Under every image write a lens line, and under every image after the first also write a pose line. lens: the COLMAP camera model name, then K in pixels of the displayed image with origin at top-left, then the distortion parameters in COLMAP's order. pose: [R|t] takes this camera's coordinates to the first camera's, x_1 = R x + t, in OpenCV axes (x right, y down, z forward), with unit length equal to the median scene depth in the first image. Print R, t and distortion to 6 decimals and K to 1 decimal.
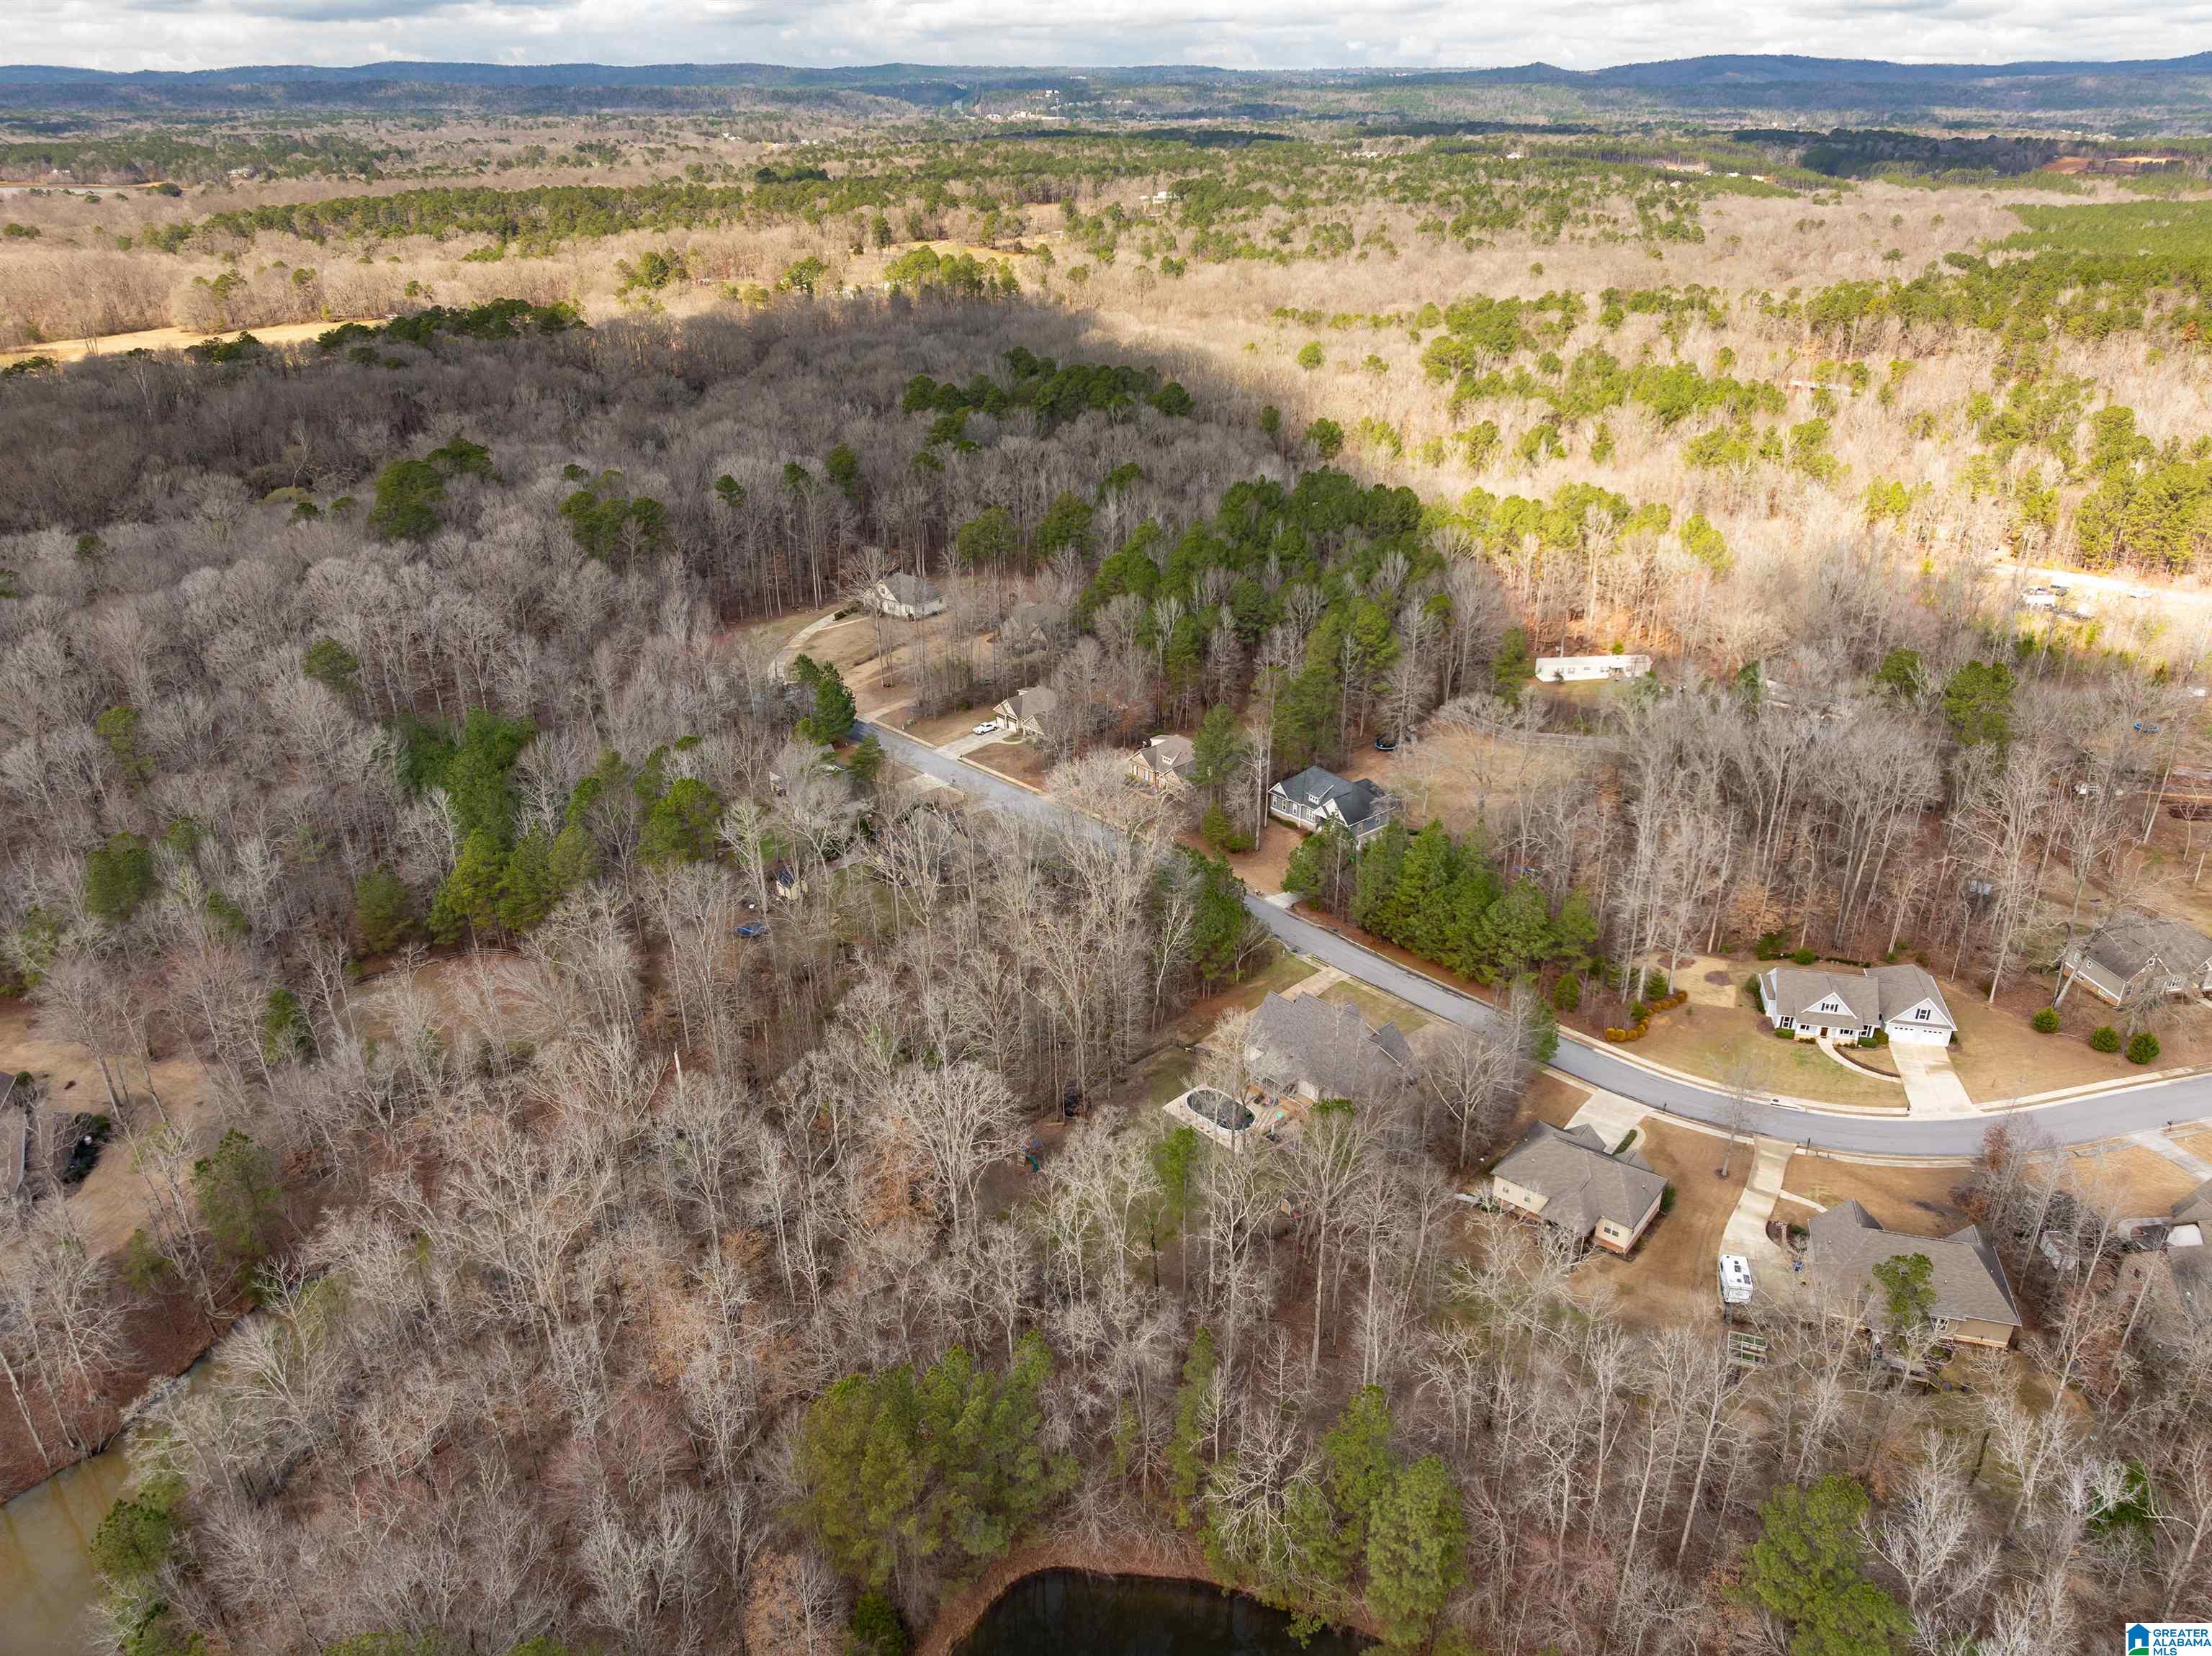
lens RADIAL K [[1551.3, 0, 1111.1], [0, 1551.3, 830.5], [0, 0, 1]] dist [-0.038576, 0.007177]
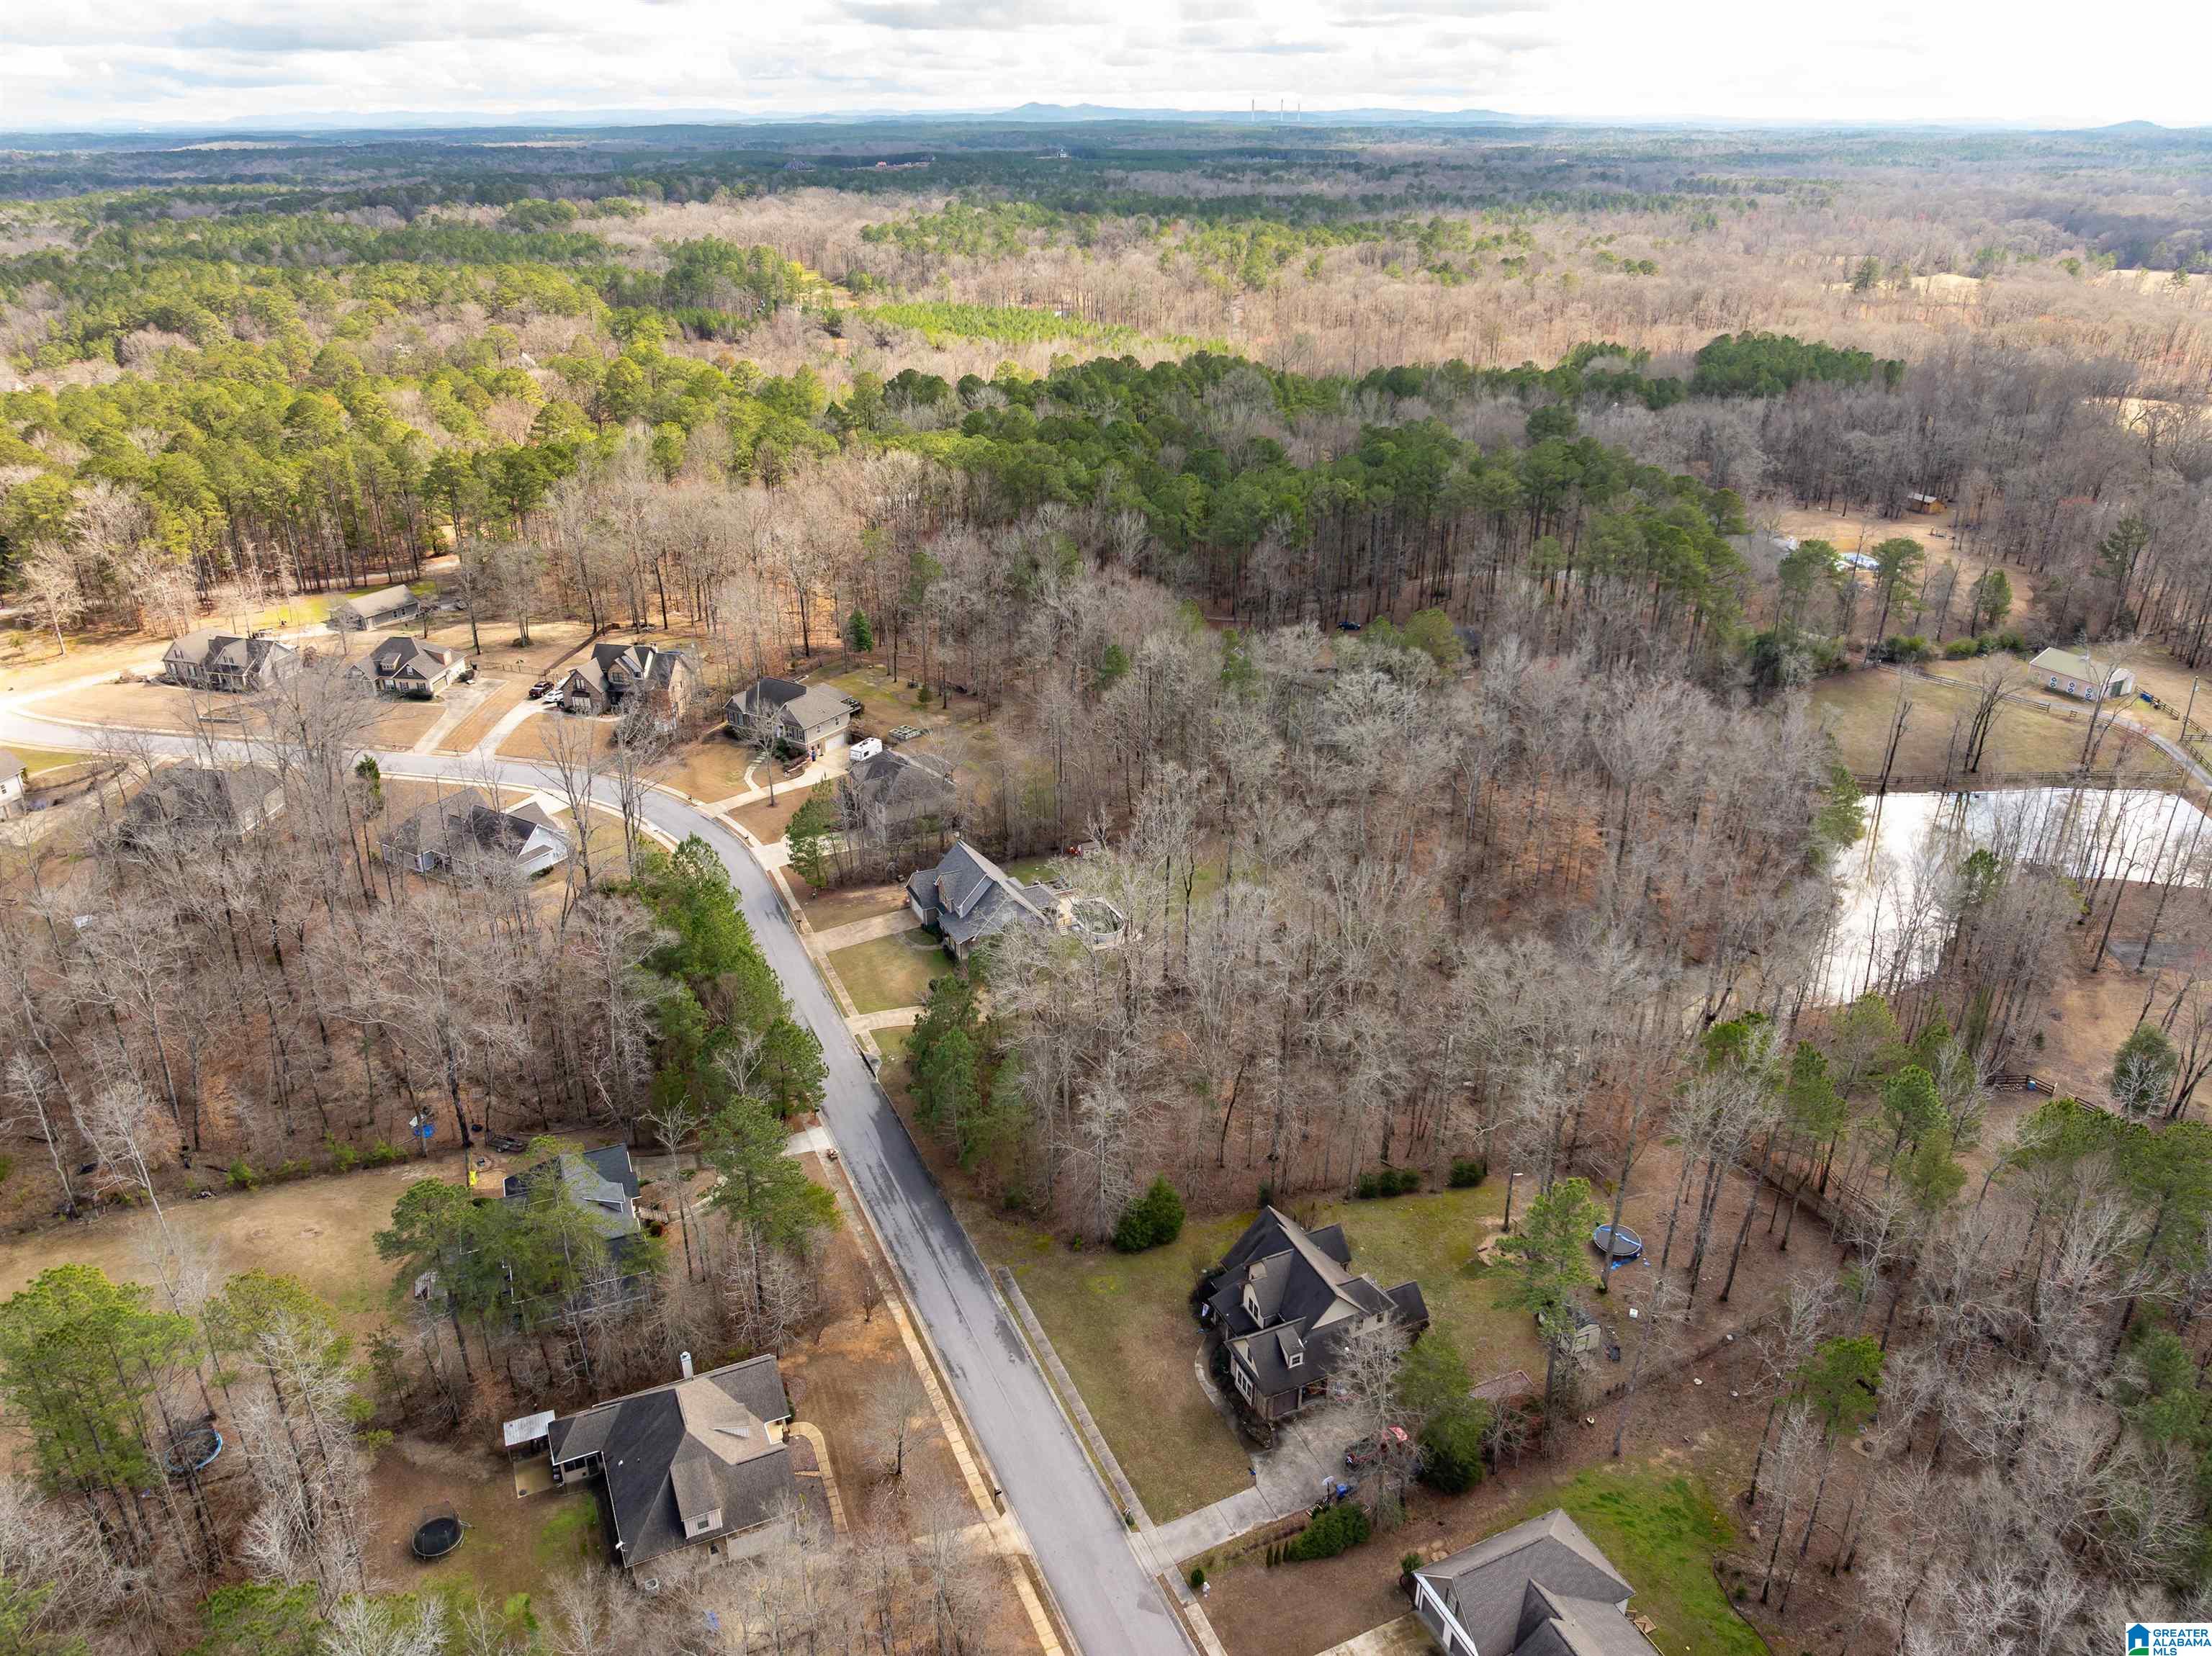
lens RADIAL K [[1551.3, 0, 1111.1], [0, 1551.3, 830.5], [0, 0, 1]] dist [-0.038576, 0.007177]
pose [[-0.949423, -0.131222, 0.285265, -0.092106], [0.138746, 0.639668, 0.756025, -0.260425], [-0.281682, 0.757367, -0.589109, 0.619131]]
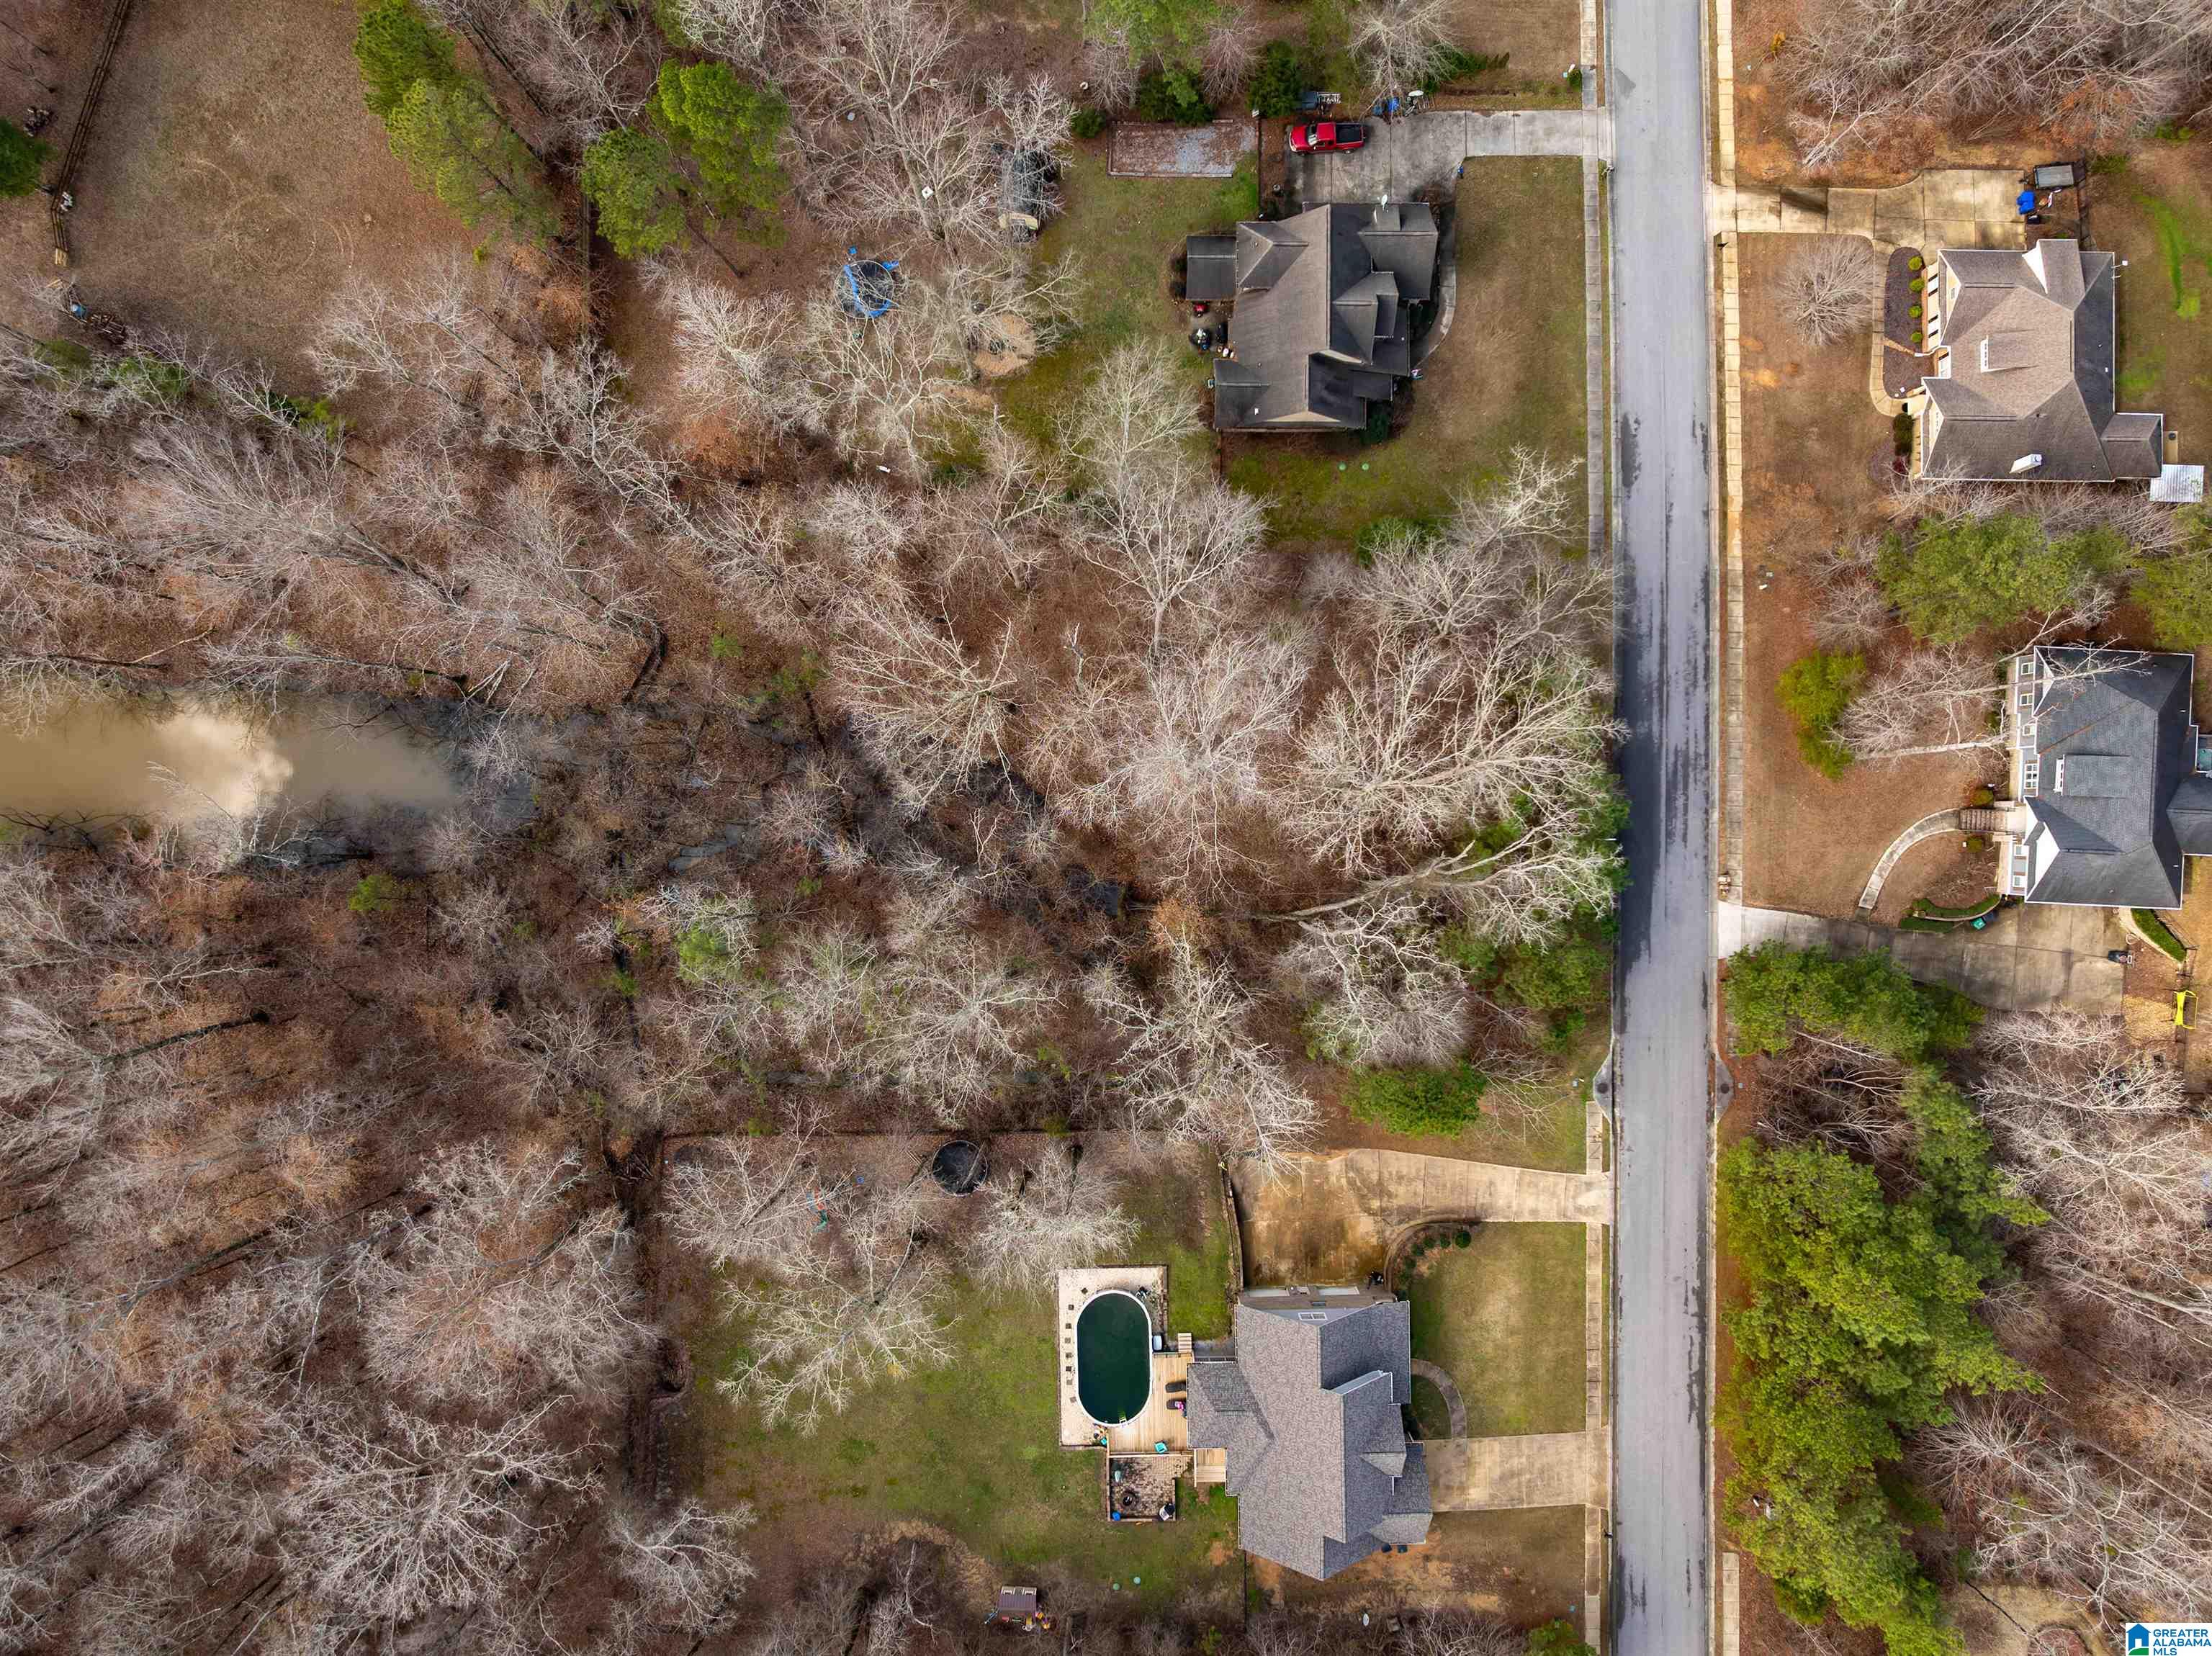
lens RADIAL K [[1551.3, 0, 1111.1], [0, 1551.3, 830.5], [0, 0, 1]] dist [-0.038576, 0.007177]
pose [[0.733263, 0.679944, 0.000866, -0.027152], [-0.299672, 0.322027, 0.898051, -0.165274], [0.610346, -0.658767, 0.439891, 0.341056]]
